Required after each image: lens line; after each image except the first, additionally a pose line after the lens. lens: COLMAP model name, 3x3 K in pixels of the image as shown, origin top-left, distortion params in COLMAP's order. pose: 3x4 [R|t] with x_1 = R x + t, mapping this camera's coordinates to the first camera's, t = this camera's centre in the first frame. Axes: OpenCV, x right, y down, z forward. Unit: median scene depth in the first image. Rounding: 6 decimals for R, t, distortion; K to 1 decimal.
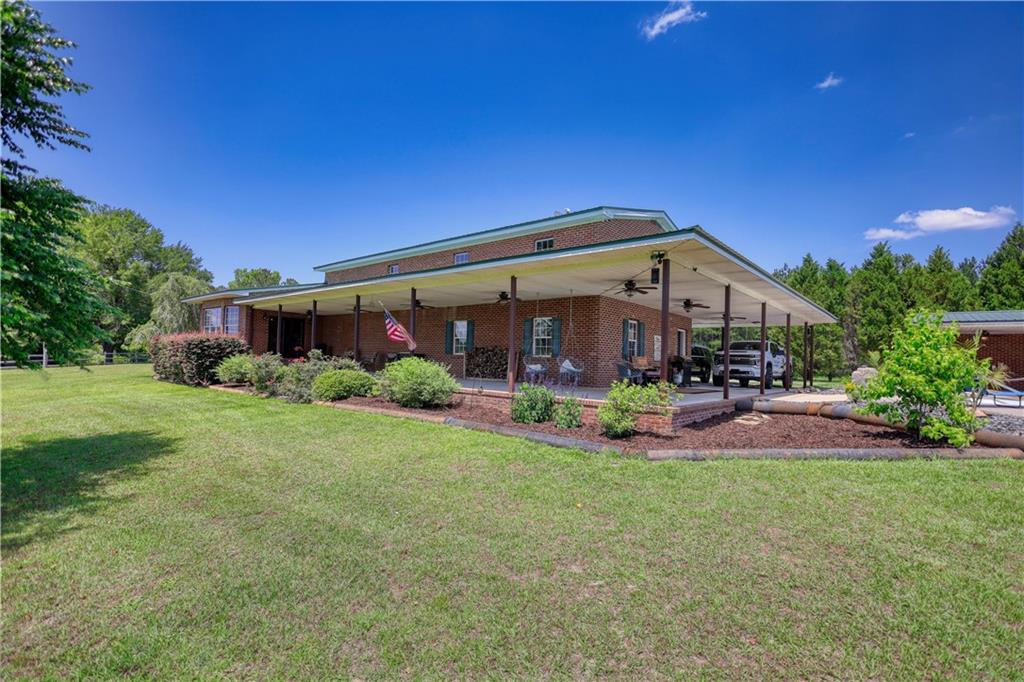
lens RADIAL K [[481.8, 0, 511.6], [0, 481.8, 345.8], [0, 0, 1]] dist [0.001258, -0.000061]
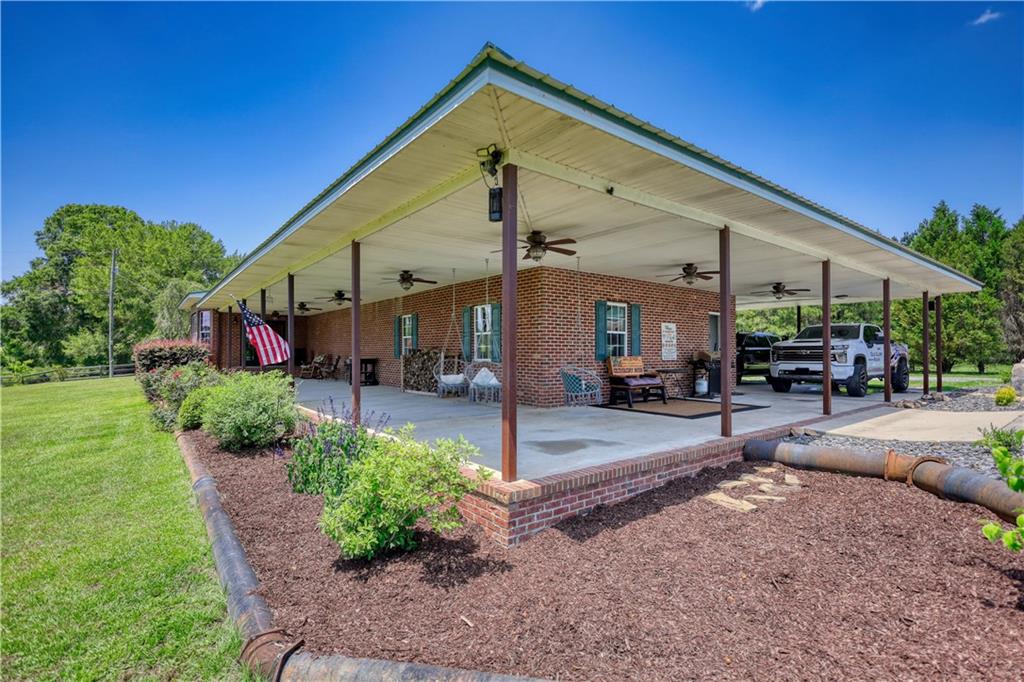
lens RADIAL K [[481.8, 0, 511.6], [0, 481.8, 345.8], [0, 0, 1]] dist [0.001258, -0.000061]
pose [[0.979604, -0.034669, -0.197927, 0.204098], [0.037549, 0.999236, 0.010815, -0.004590], [0.197400, -0.018027, 0.980157, 0.268640]]
